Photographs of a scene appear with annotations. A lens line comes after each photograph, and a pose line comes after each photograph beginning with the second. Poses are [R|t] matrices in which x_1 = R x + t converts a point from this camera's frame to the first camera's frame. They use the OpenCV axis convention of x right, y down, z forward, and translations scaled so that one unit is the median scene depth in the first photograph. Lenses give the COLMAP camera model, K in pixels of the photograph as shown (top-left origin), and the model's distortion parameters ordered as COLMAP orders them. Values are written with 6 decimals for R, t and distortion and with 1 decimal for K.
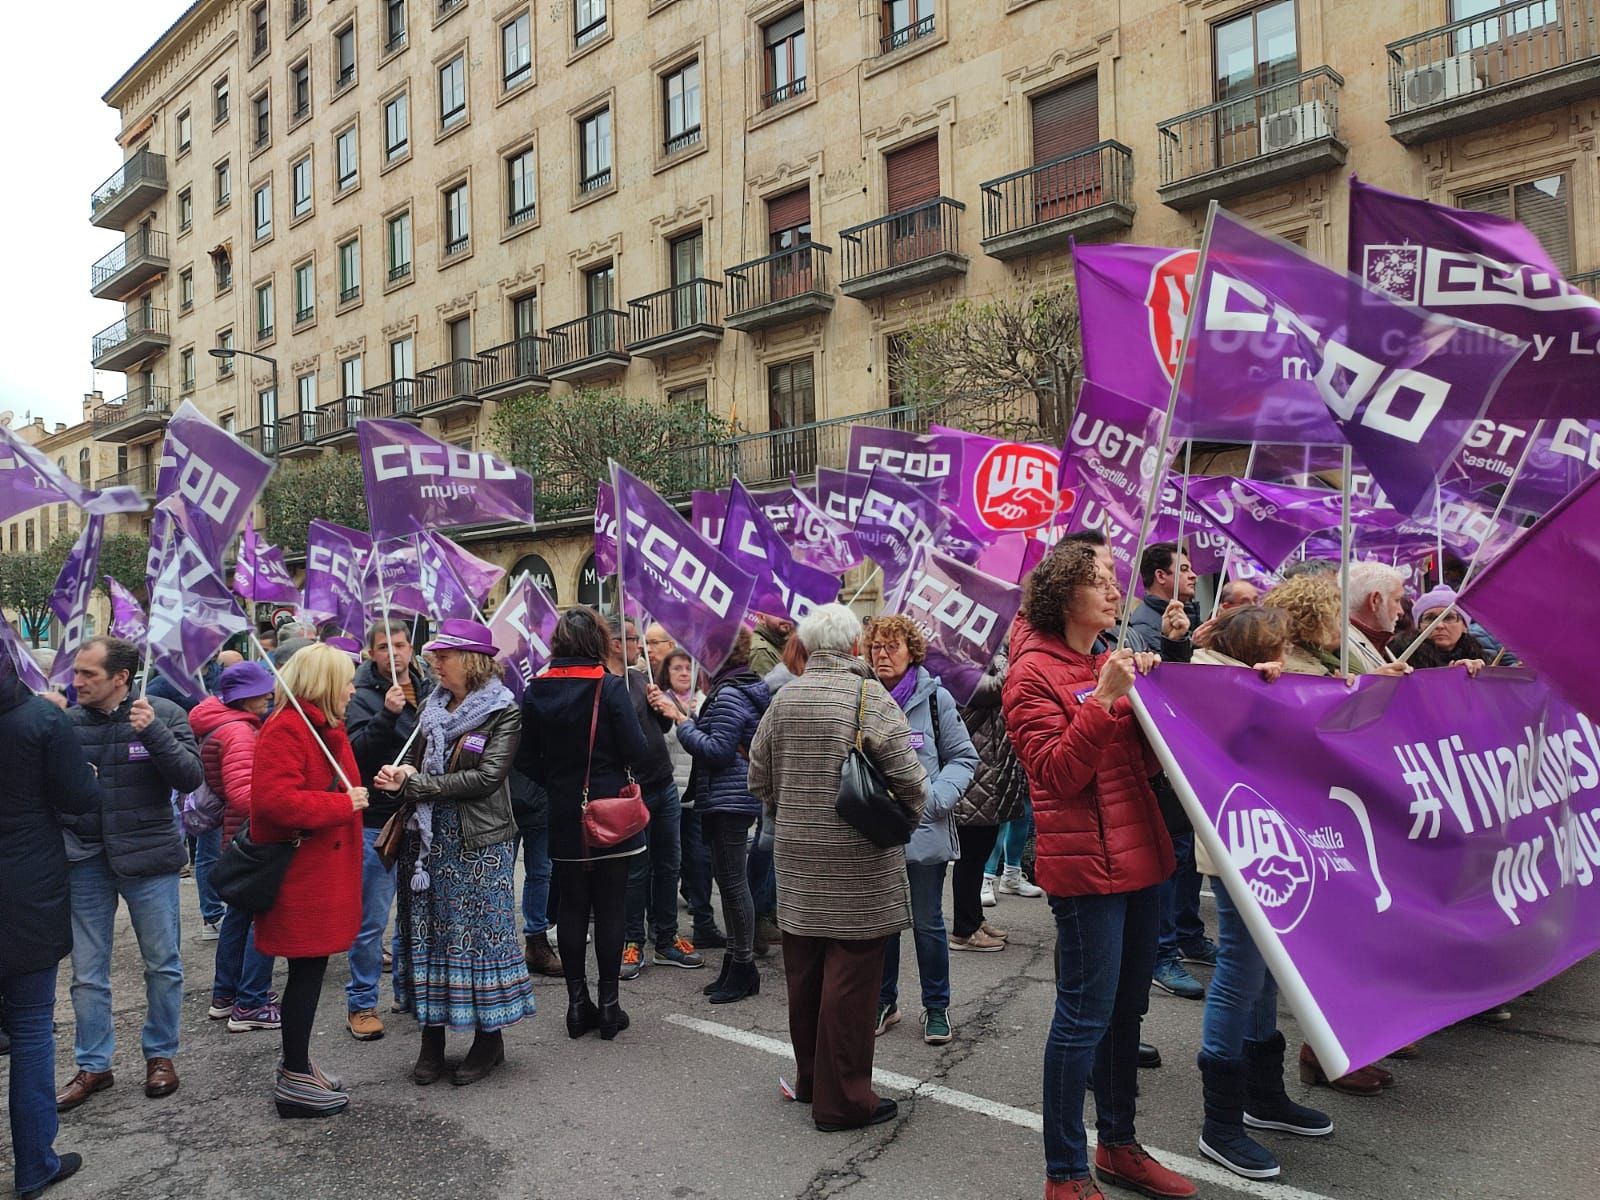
lens RADIAL K [[540.1, 0, 800.3], [0, 540.1, 619.2], [0, 0, 1]] dist [0.000915, 0.000085]
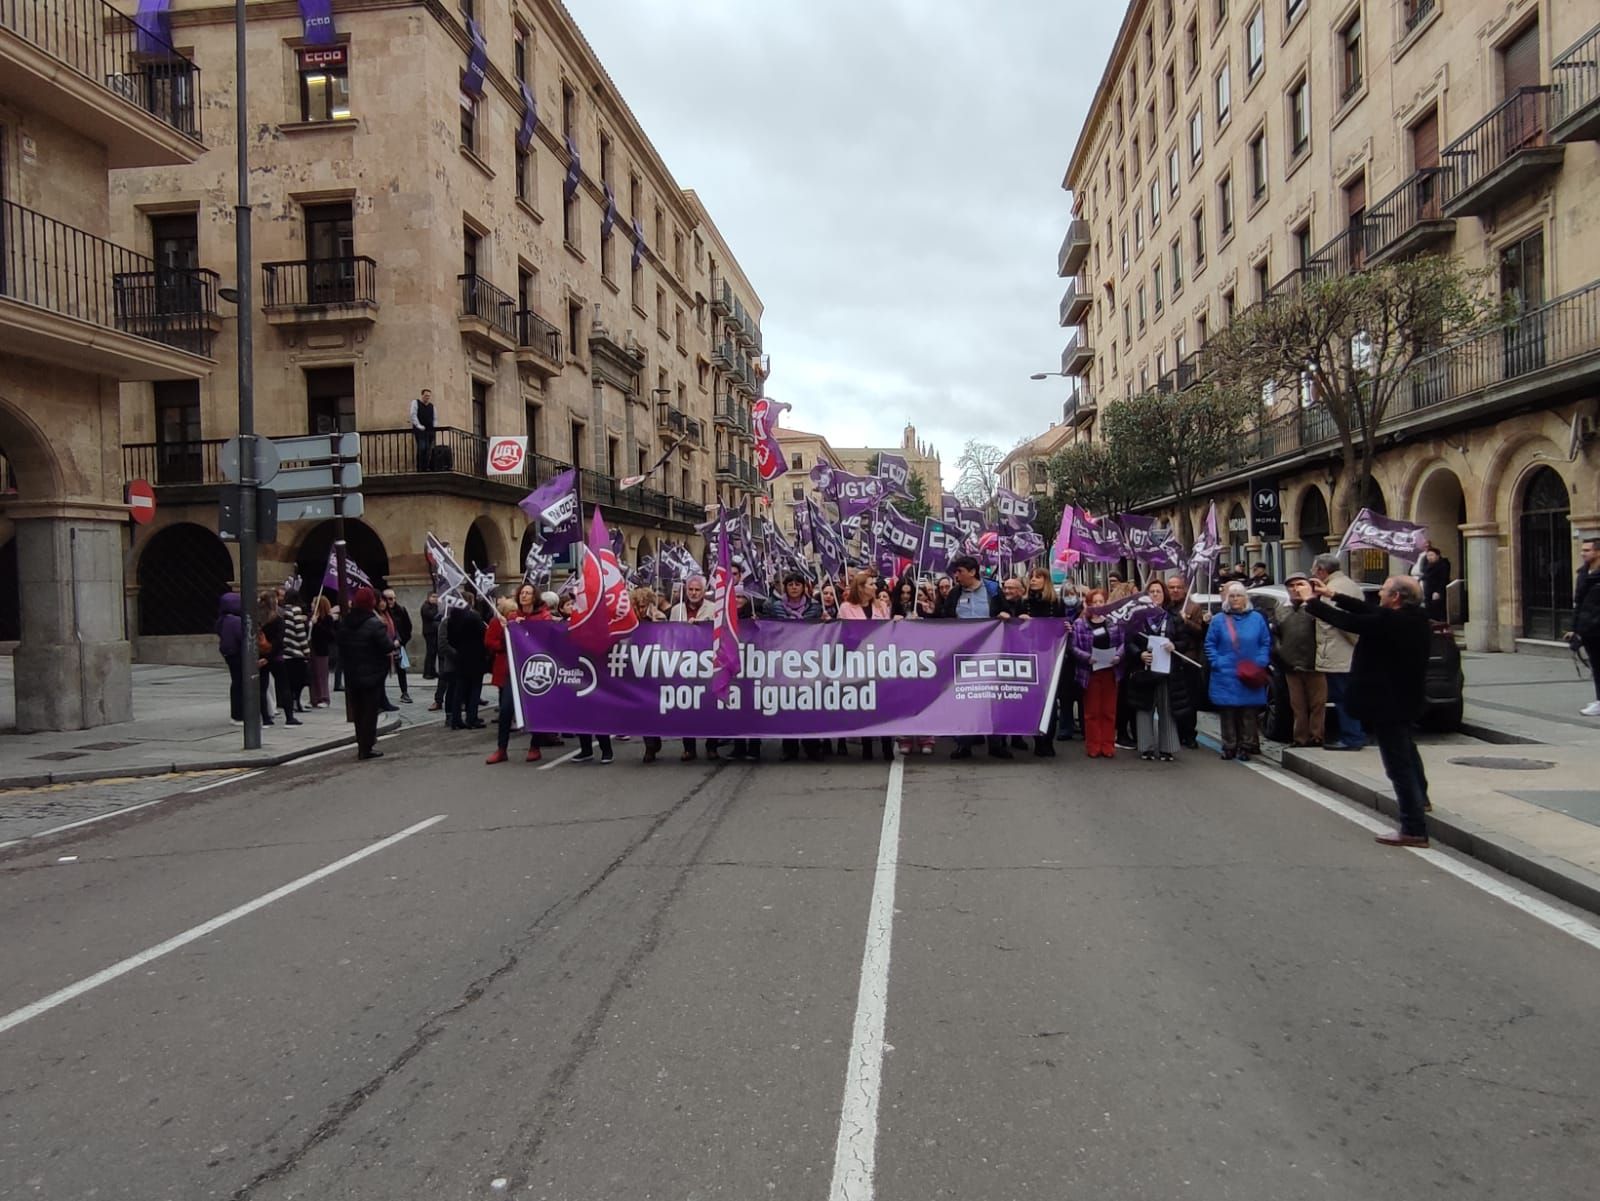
lens RADIAL K [[1083.0, 0, 799.0], [0, 1083.0, 593.8], [0, 0, 1]] dist [0.000482, 0.112790]
pose [[0.289210, 0.039537, -0.956449, 1.317903], [0.029746, 0.998293, 0.050261, -0.061974], [0.956804, -0.042987, 0.287540, -0.555472]]
